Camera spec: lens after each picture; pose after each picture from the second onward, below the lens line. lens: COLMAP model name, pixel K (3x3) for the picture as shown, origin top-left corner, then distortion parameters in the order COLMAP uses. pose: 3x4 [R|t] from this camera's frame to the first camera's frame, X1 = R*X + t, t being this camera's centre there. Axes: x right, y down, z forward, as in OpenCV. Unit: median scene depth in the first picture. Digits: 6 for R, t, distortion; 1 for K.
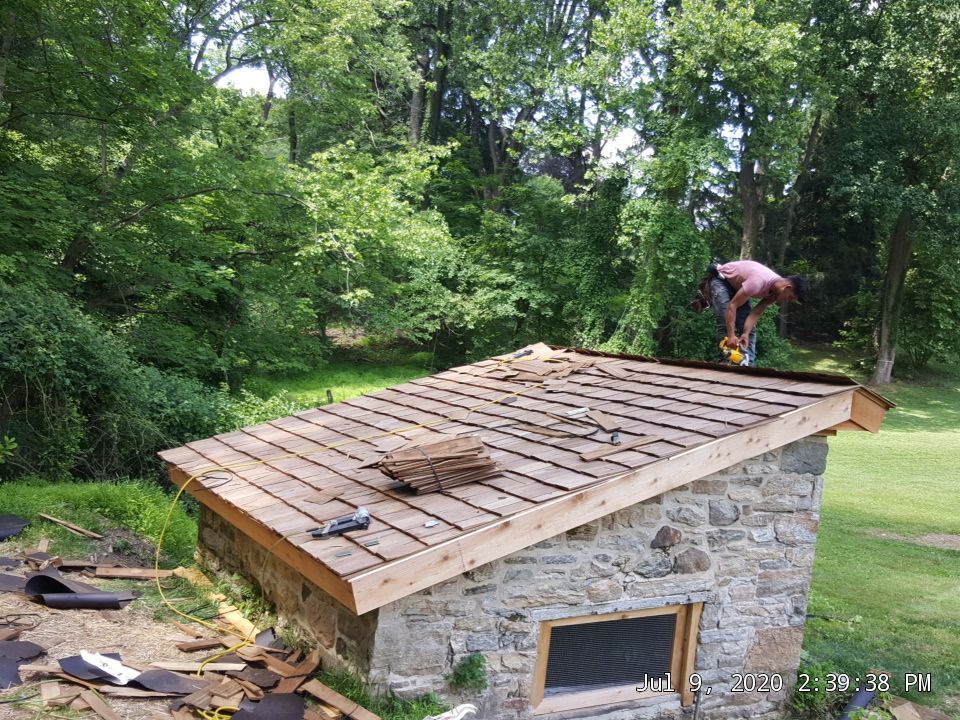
lens RADIAL K [[1014.9, 0, 466.0], [0, 1014.9, 357.7], [0, 0, 1]] dist [0.137298, -0.317388]
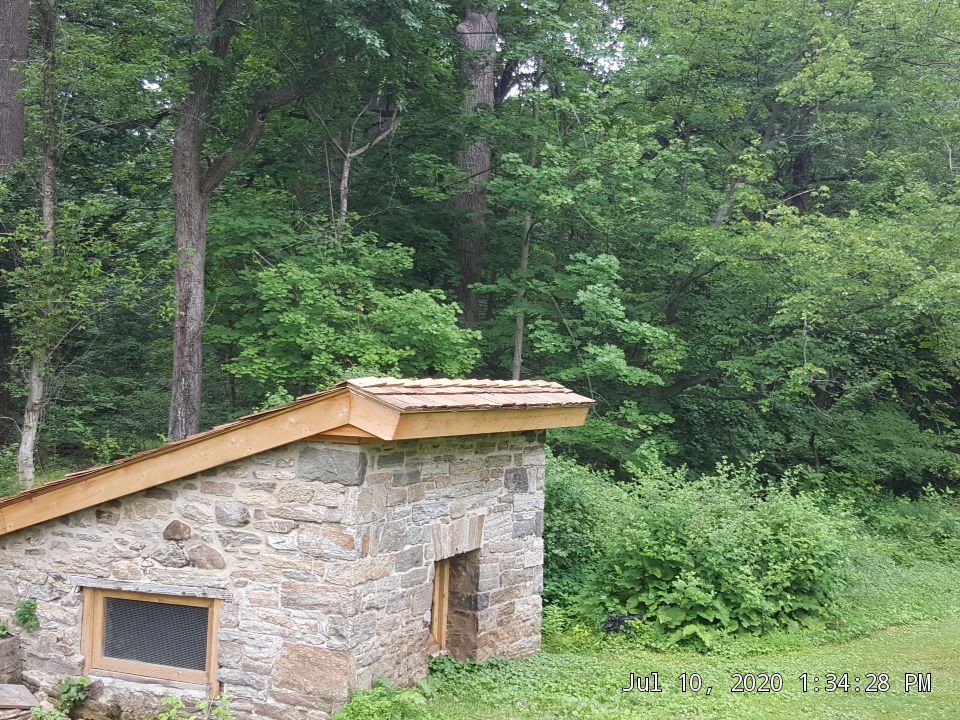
lens RADIAL K [[1034.0, 0, 464.7], [0, 1034.0, 357.6], [0, 0, 1]] dist [0.168153, -0.336686]
pose [[0.550821, -0.099350, -0.828689, 1.391082], [-0.004797, 0.992497, -0.122177, 0.131280], [0.834610, 0.071273, 0.546211, 0.649490]]
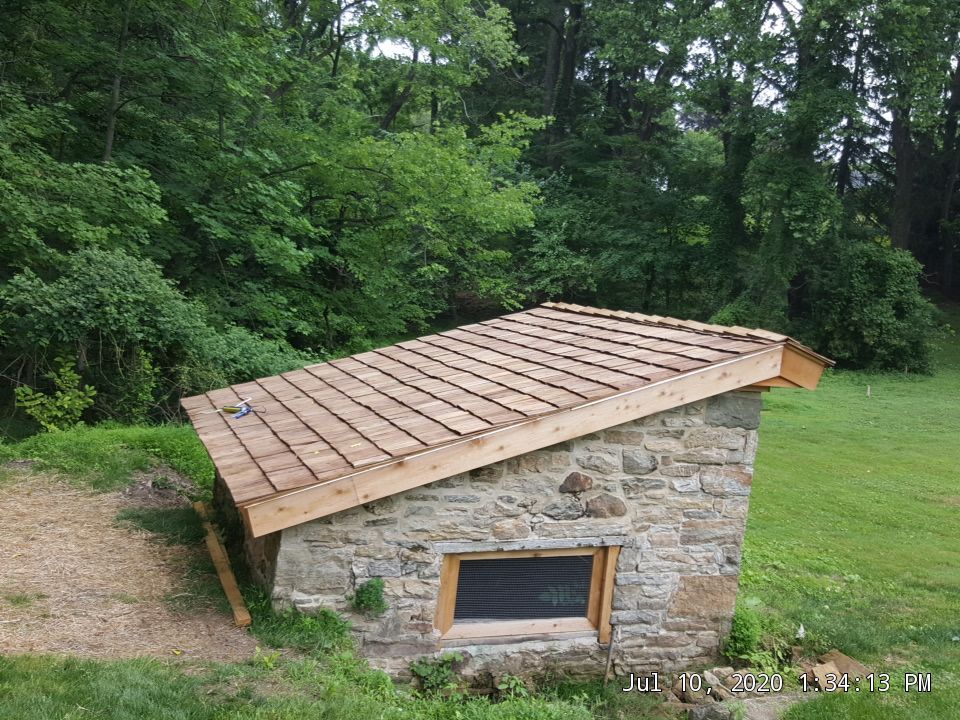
lens RADIAL K [[1012.9, 0, 448.8], [0, 1012.9, 334.2], [0, 0, 1]] dist [0.105243, -0.009052]
pose [[0.982681, 0.005085, -0.185234, 0.272032], [-0.002422, 0.999891, 0.014597, 0.004924], [0.185288, -0.013896, 0.982586, -0.071623]]
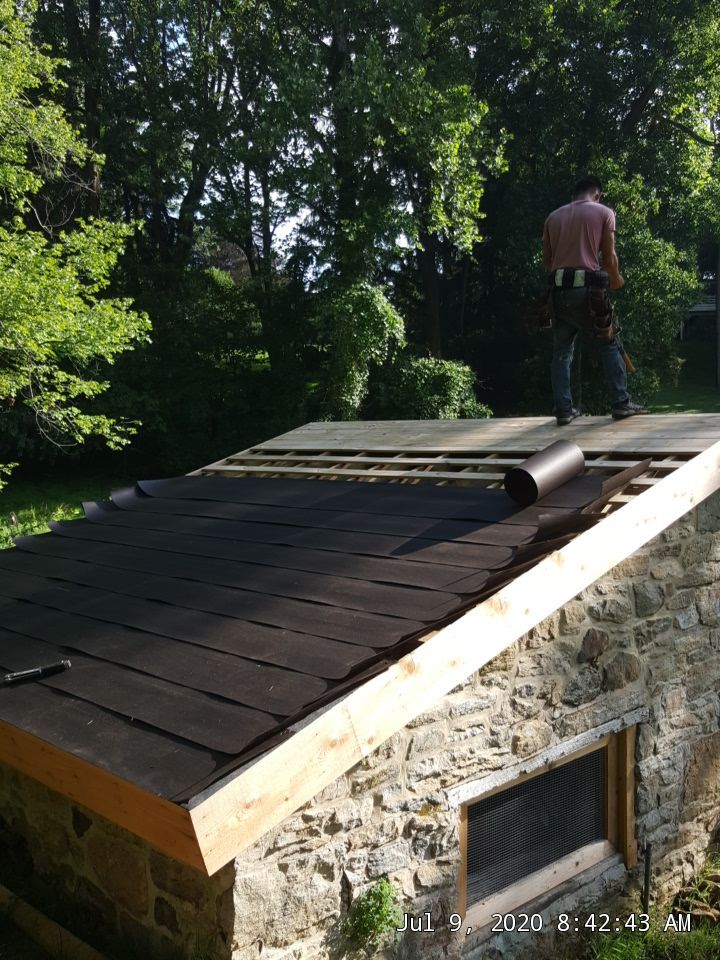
lens RADIAL K [[996.6, 0, 368.8], [0, 996.6, 454.9], [0, 0, 1]] dist [0.145665, -0.336614]
pose [[0.968624, -0.113582, 0.221059, -0.099498], [0.113378, 0.993458, 0.013653, 0.017617], [-0.221163, 0.011839, 0.975165, 0.363542]]
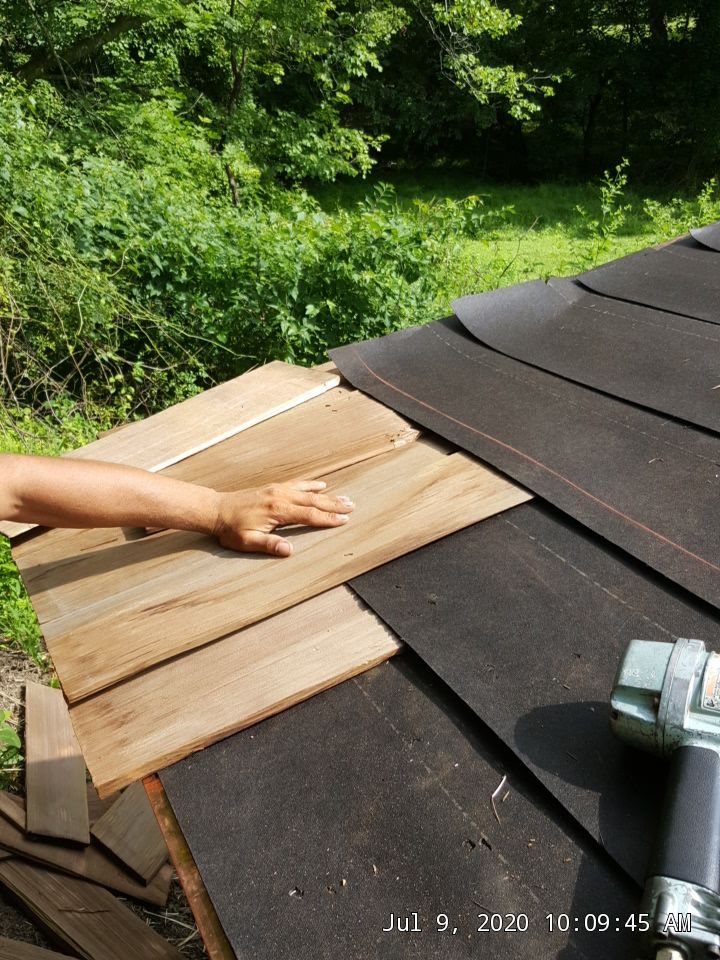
lens RADIAL K [[976.4, 0, 342.9], [0, 976.4, 439.5], [0, 0, 1]] dist [0.197683, -0.417062]
pose [[0.991881, -0.030066, -0.123565, -0.302131], [0.060521, 0.966163, 0.250732, 0.064710], [0.111845, -0.256174, 0.960138, 1.152349]]
